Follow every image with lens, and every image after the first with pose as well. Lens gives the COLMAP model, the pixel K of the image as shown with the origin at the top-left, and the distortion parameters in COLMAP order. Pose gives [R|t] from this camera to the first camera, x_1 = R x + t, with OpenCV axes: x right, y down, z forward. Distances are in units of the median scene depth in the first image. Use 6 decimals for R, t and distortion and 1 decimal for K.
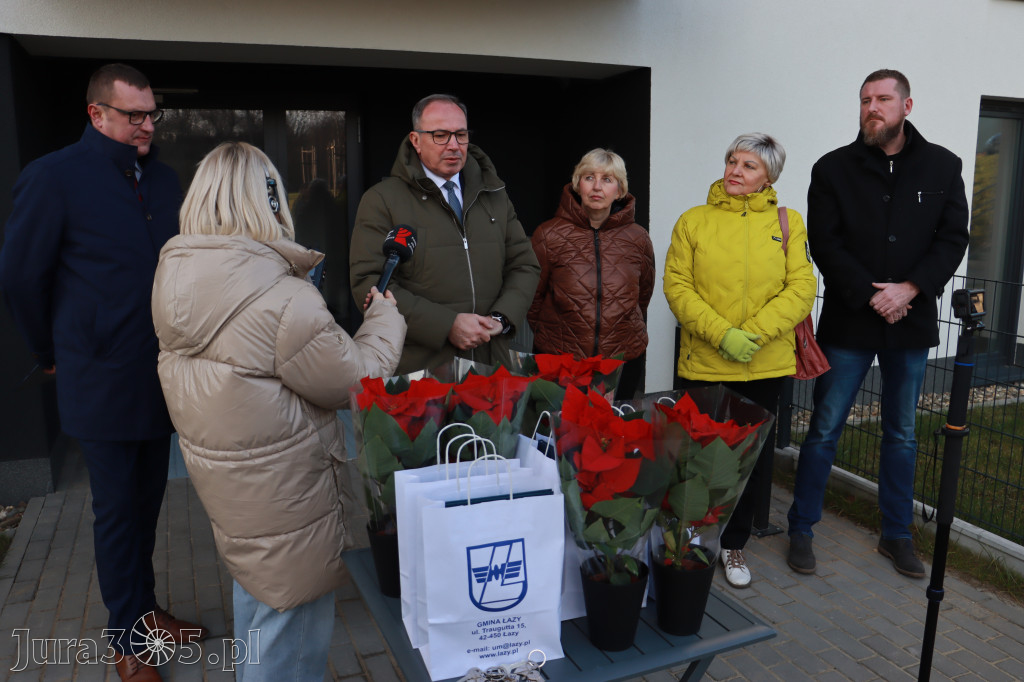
lens RADIAL K [[838.1, 0, 506.3], [0, 838.1, 341.9], [0, 0, 1]] dist [-0.131421, 0.086554]
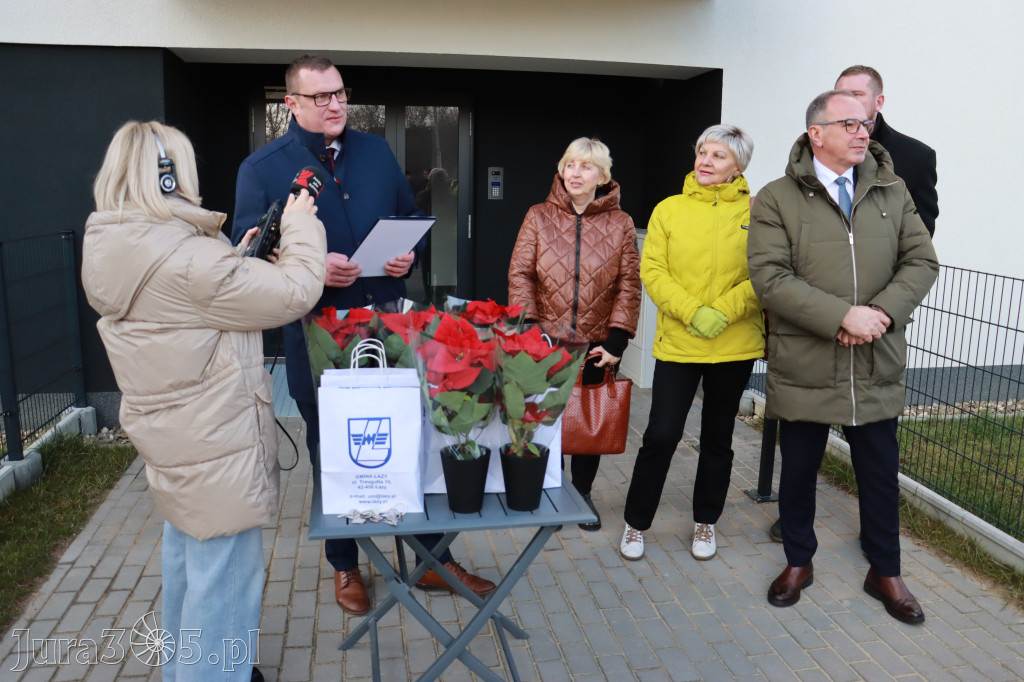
lens RADIAL K [[841.6, 0, 498.2], [0, 841.6, 358.7], [0, 0, 1]] dist [-0.144057, 0.108410]
pose [[0.975218, 0.059480, -0.213100, 0.258284], [-0.054366, 0.998077, 0.029782, 0.045615], [0.214462, -0.017458, 0.976576, -0.174586]]
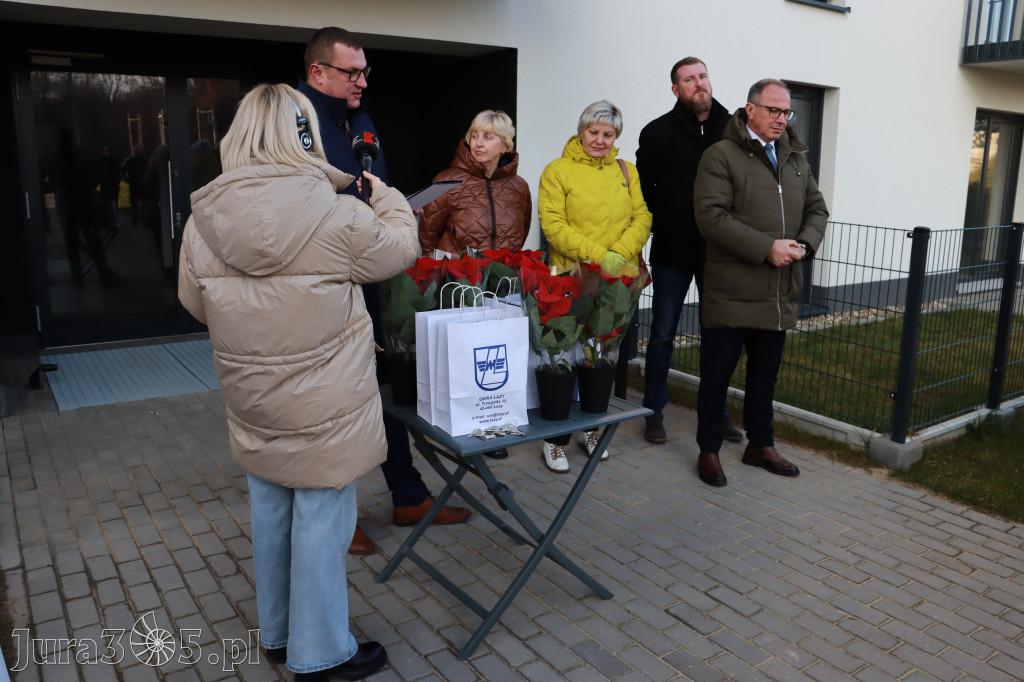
lens RADIAL K [[841.6, 0, 510.3], [0, 841.6, 343.7], [0, 0, 1]] dist [-0.144057, 0.108410]
pose [[0.980071, -0.026547, 0.196863, -0.155182], [0.020173, 0.999207, 0.034316, 0.093828], [-0.197618, -0.029661, 0.979830, -0.324521]]
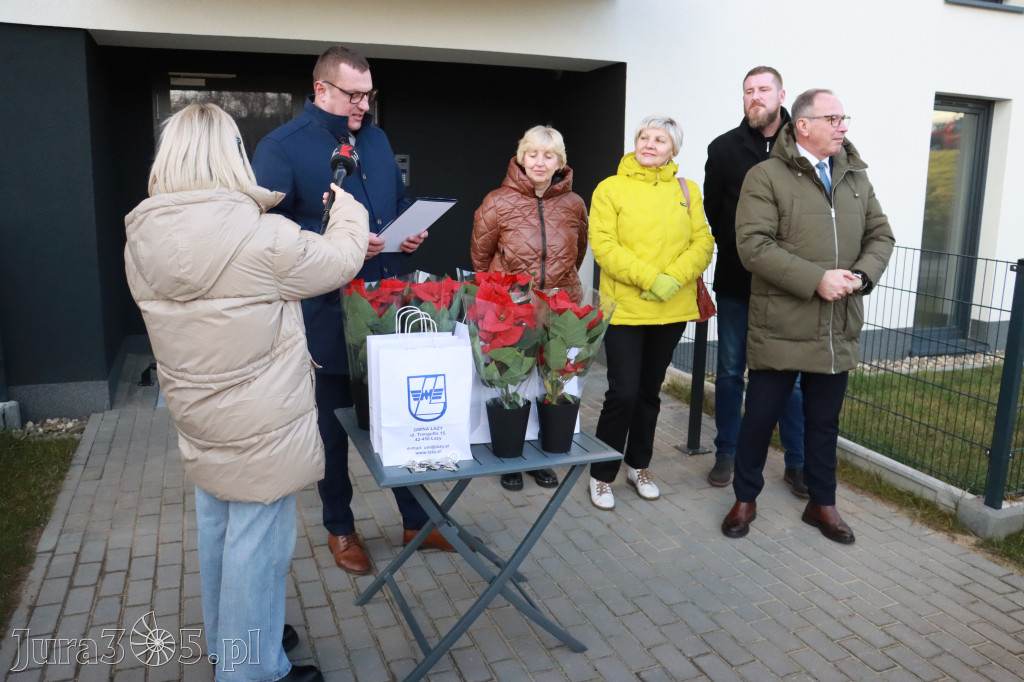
lens RADIAL K [[841.6, 0, 508.5], [0, 841.6, 344.1], [0, 0, 1]] dist [-0.144057, 0.108410]
pose [[0.999272, 0.025041, -0.028770, 0.096189], [-0.024538, 0.999542, 0.017701, 0.078731], [0.029200, -0.016982, 0.999429, -0.295206]]
